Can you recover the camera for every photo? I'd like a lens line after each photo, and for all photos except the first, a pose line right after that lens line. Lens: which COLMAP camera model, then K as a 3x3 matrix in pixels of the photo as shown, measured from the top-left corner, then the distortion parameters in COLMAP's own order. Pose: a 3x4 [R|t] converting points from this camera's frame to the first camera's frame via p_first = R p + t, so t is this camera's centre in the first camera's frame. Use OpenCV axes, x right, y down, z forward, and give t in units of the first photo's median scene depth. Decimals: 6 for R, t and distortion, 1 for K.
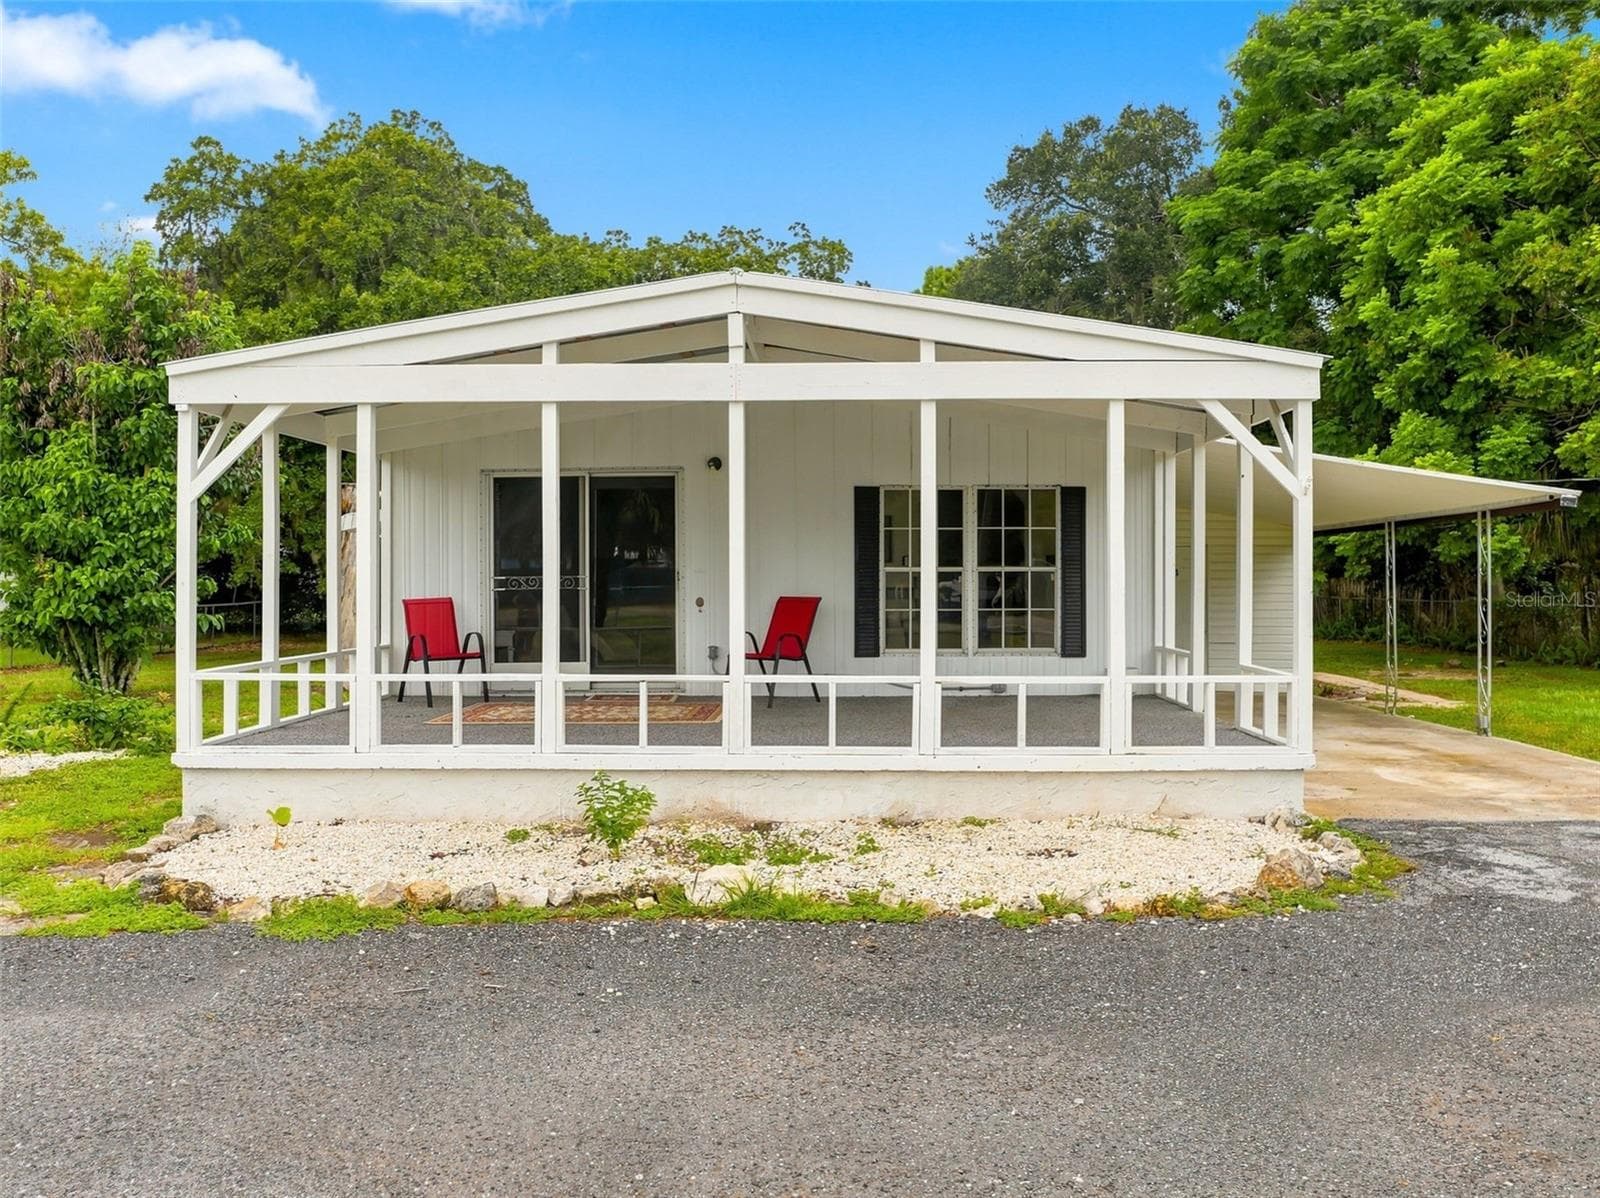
lens RADIAL K [[1286.5, 0, 800.0], [0, 1286.5, 599.0], [0, 0, 1]] dist [-0.098718, 0.065126]
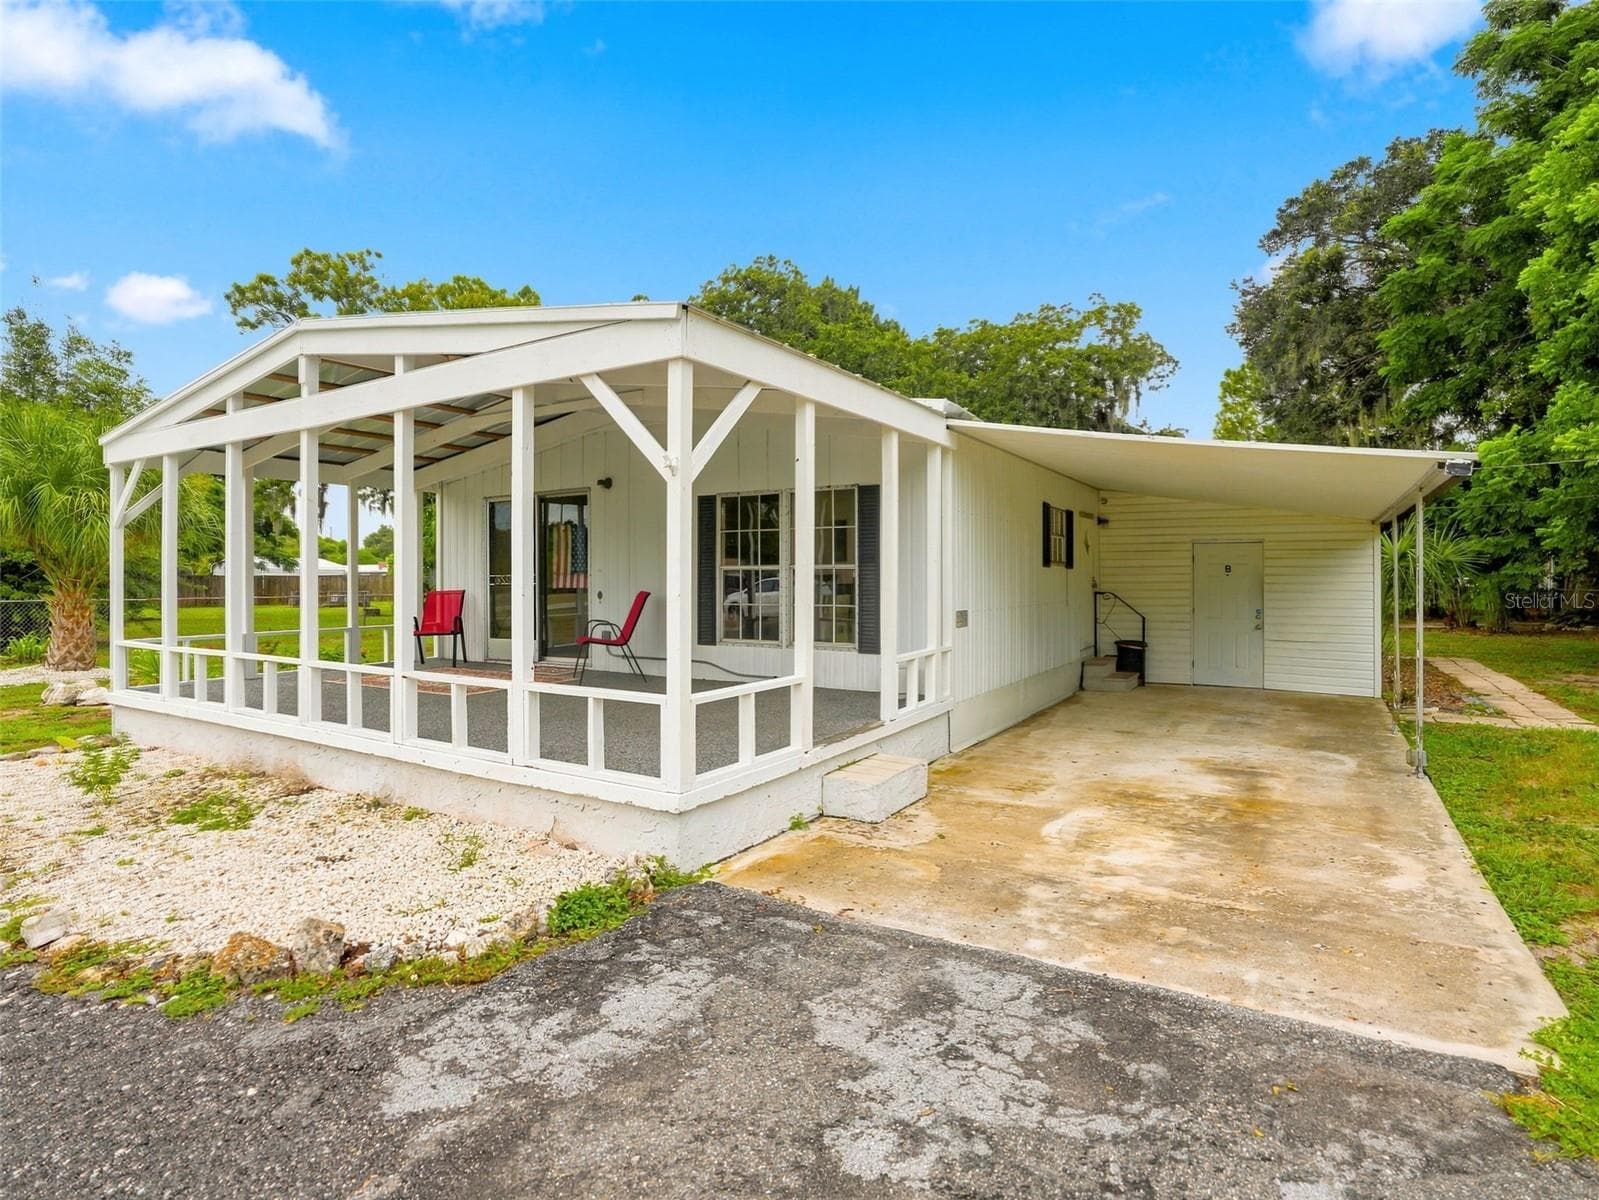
lens RADIAL K [[852.3, 0, 800.0], [0, 852.3, 588.2], [0, 0, 1]] dist [-0.073778, 0.031544]
pose [[0.865926, 0.005660, -0.500140, 0.502486], [-0.003933, 0.999982, 0.004506, -0.008612], [0.500156, -0.001934, 0.865933, 0.384888]]
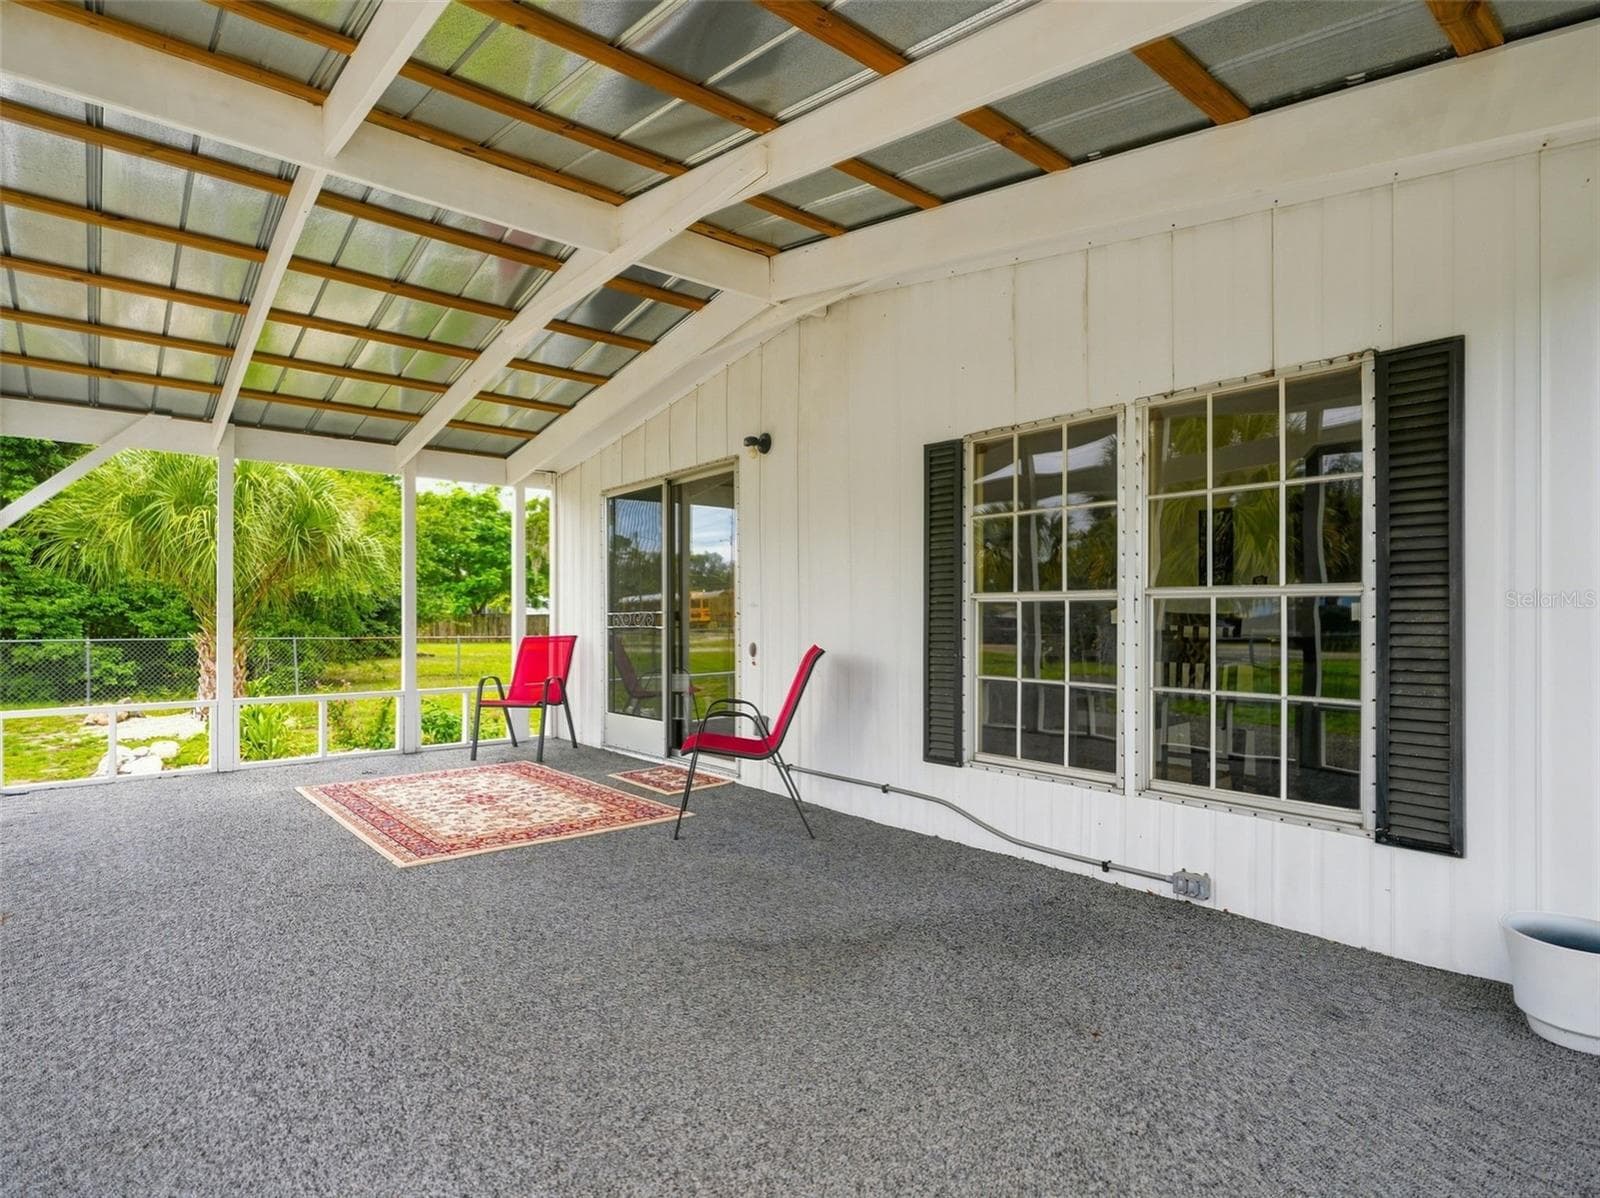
lens RADIAL K [[819.0, 0, 799.4], [0, 819.0, 612.1], [0, 0, 1]] dist [-0.000575, -0.000230]
pose [[0.661431, -0.002033, -0.750004, 0.266601], [-0.010439, 0.999875, -0.011916, -0.012517], [0.749934, 0.015711, 0.661326, 0.730491]]
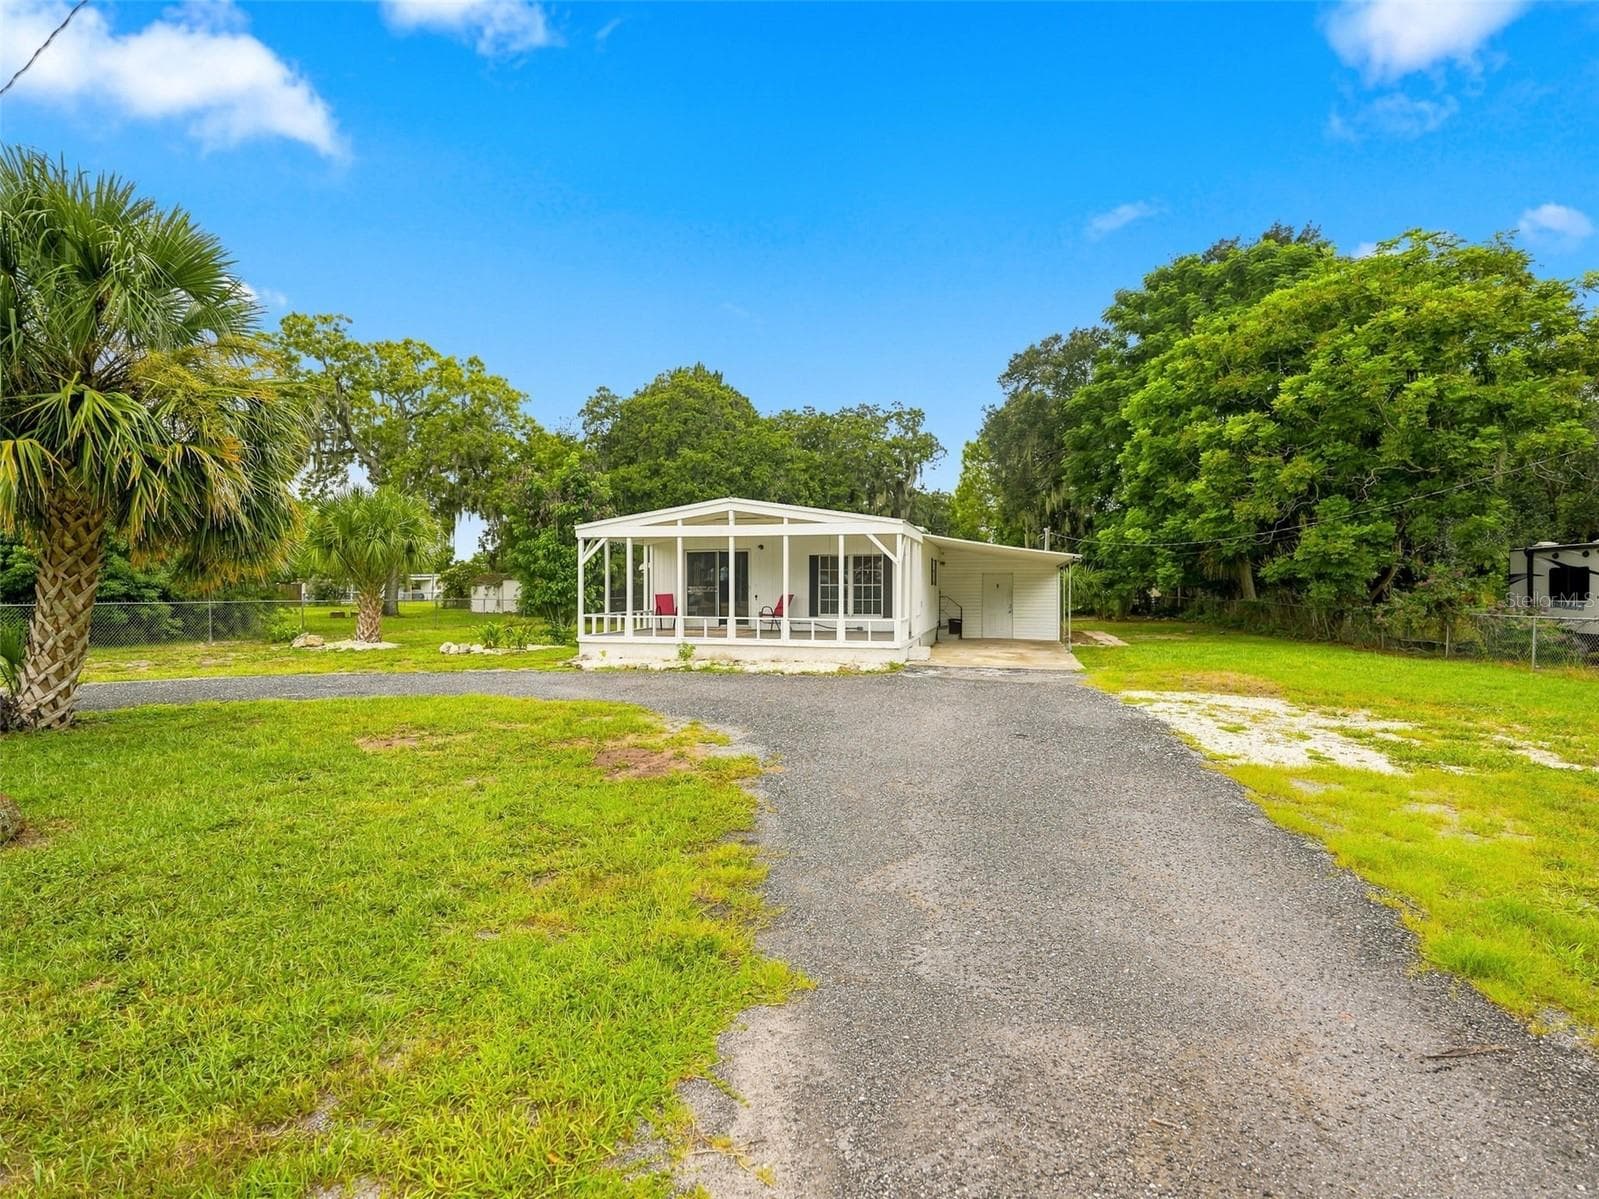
lens RADIAL K [[818.4, 0, 798.9], [0, 818.4, 612.6], [0, 0, 1]] dist [-0.000575, -0.000230]
pose [[0.974049, 0.010486, -0.226093, 0.421711], [-0.006511, 0.999811, 0.018321, 0.005078], [0.226243, -0.016373, 0.973933, -0.734436]]
